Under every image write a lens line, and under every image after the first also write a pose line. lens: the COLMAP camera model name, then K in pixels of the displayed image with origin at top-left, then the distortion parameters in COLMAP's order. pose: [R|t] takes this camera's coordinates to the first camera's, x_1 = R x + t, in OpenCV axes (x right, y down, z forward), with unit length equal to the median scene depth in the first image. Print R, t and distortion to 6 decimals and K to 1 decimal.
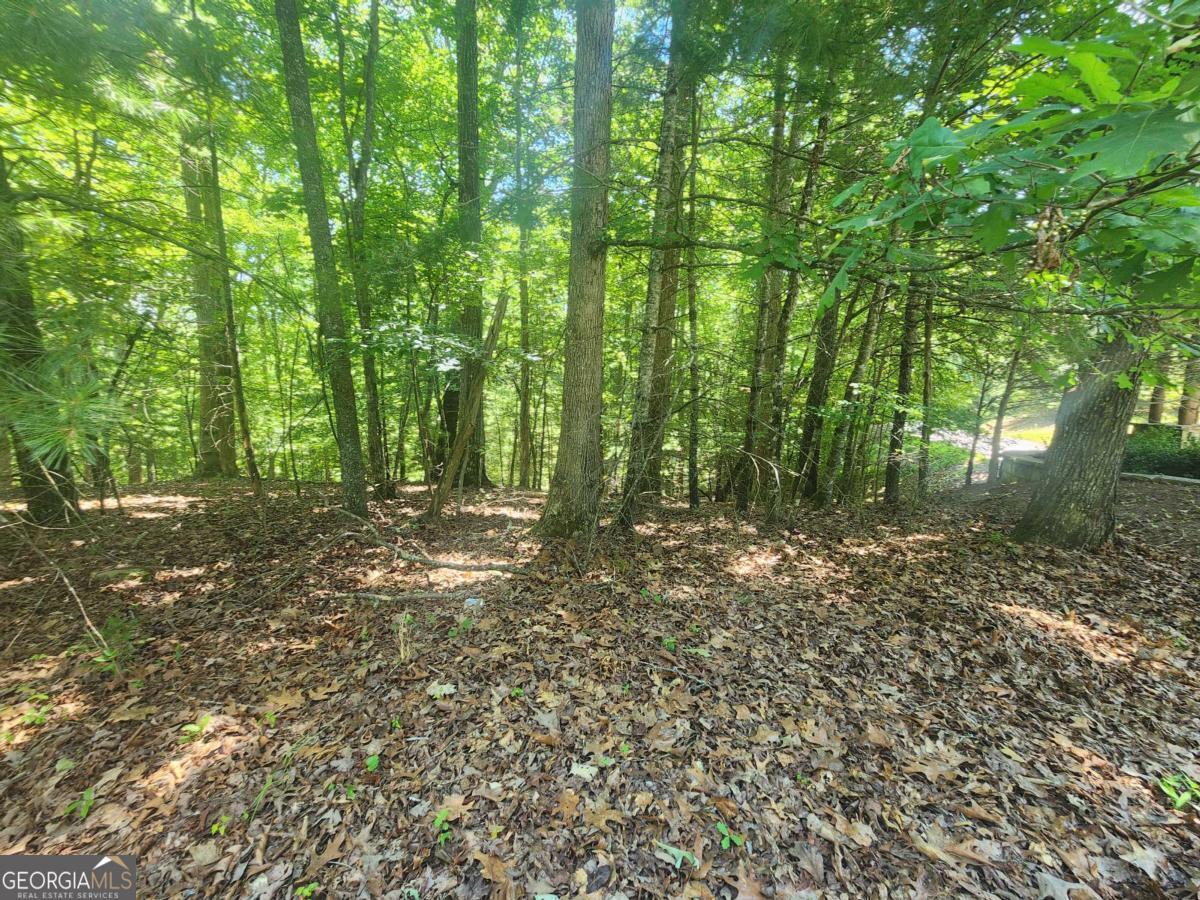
lens RADIAL K [[504.6, 0, 597.8], [0, 504.6, 444.6], [0, 0, 1]] dist [0.000831, 0.000344]
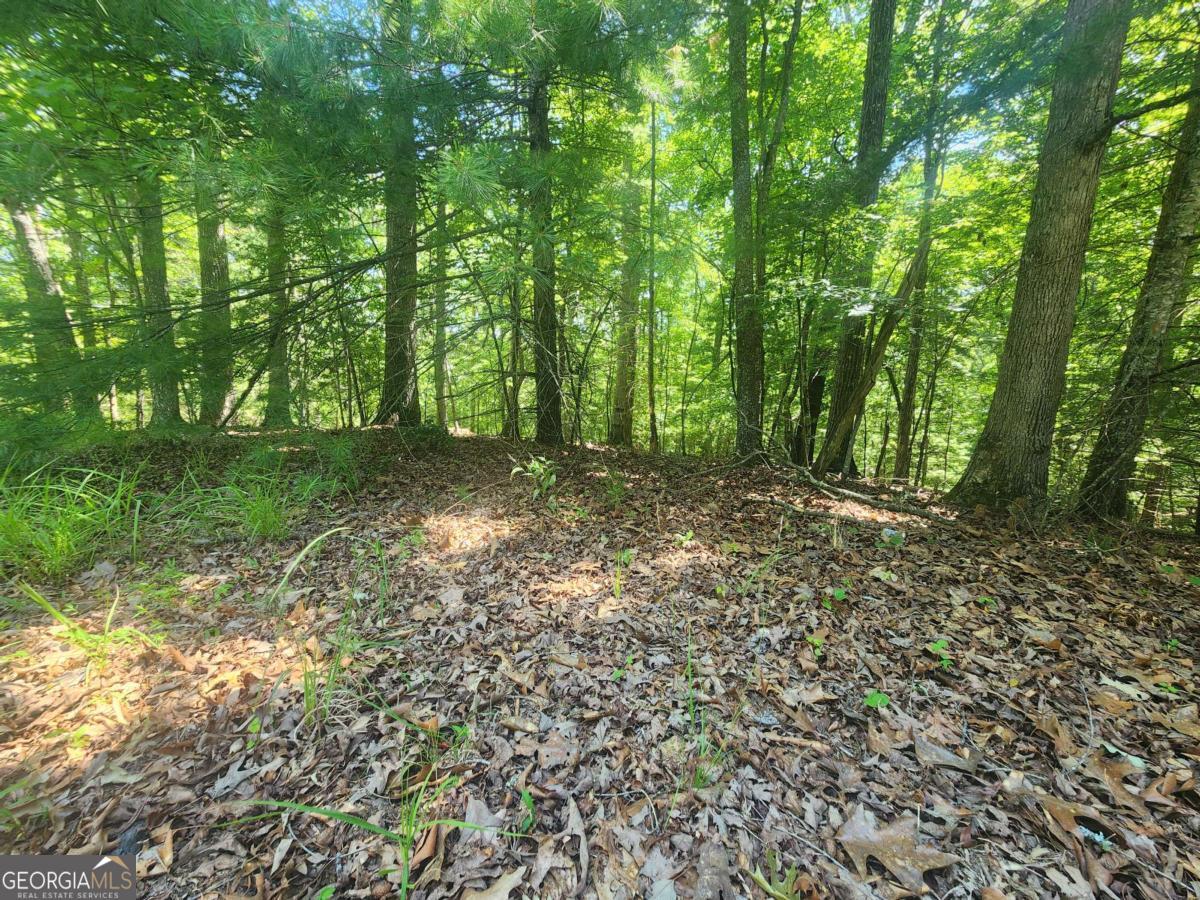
lens RADIAL K [[504.6, 0, 597.8], [0, 504.6, 444.6], [0, 0, 1]] dist [0.000831, 0.000344]
pose [[0.786932, 0.107963, -0.607521, -0.100227], [-0.110239, 0.993333, 0.033732, 0.144451], [0.607112, 0.040427, 0.793587, -0.055413]]
